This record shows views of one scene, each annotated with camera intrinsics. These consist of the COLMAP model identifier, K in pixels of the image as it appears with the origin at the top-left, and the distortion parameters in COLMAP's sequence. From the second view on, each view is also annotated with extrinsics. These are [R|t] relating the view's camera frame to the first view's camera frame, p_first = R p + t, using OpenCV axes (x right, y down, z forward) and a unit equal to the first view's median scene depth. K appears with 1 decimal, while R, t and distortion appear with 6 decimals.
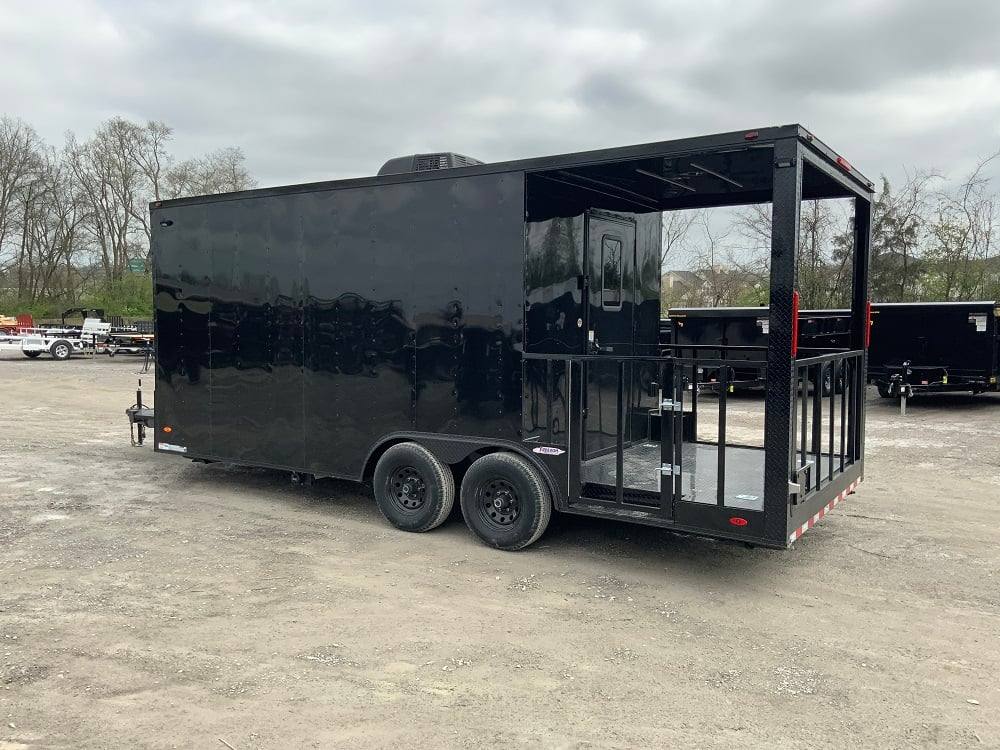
lens RADIAL K [[822.8, 0, 500.0], [0, 822.8, 375.0], [0, 0, 1]] dist [0.073418, -0.151289]
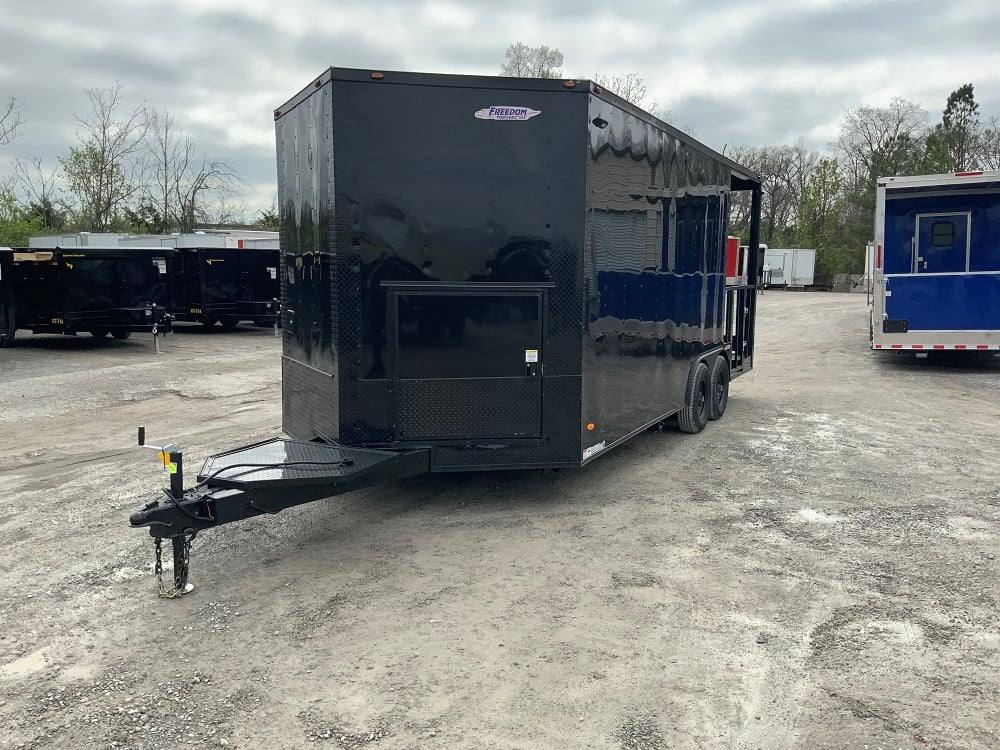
lens RADIAL K [[826.2, 0, 500.0], [0, 826.2, 375.0], [0, 0, 1]] dist [0.073130, -0.150507]
pose [[-0.113054, -0.131142, 0.984896, -1.485592], [0.061654, 0.988415, 0.138688, -0.106779], [-0.991674, 0.076402, -0.103658, 1.595231]]
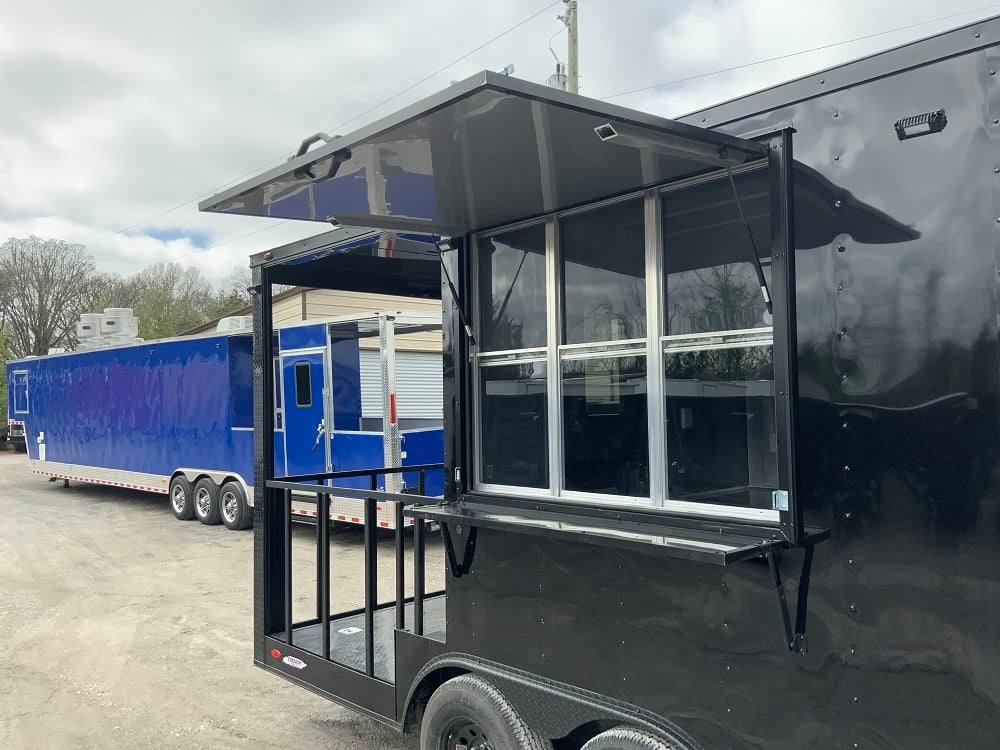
lens RADIAL K [[822.8, 0, 500.0], [0, 822.8, 375.0], [0, 0, 1]] dist [0.073418, -0.151289]
pose [[-0.971520, 0.022394, 0.235898, 0.076377], [0.029668, 0.999186, 0.027331, -0.160928], [-0.235094, 0.033551, -0.971393, 1.957476]]
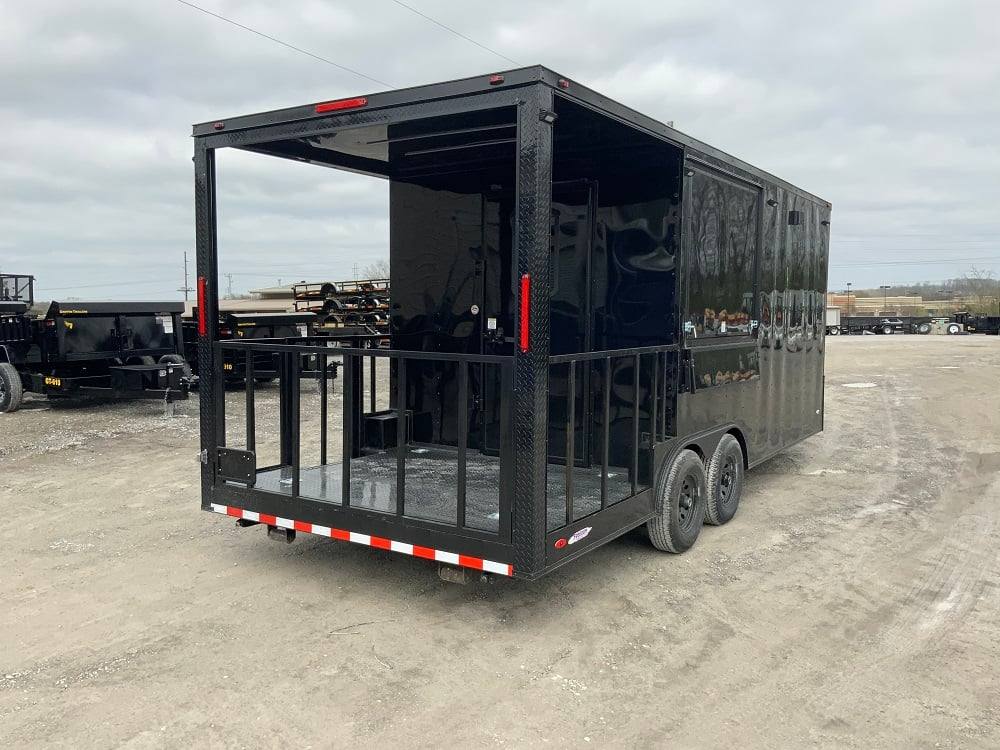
lens RADIAL K [[826.2, 0, 500.0], [0, 826.2, 375.0], [0, 0, 1]] dist [0.073130, -0.150507]
pose [[0.000352, 0.078572, -0.996908, 1.207983], [-0.078554, 0.993830, 0.078301, -0.073319], [0.996910, 0.078284, 0.006522, 1.155804]]
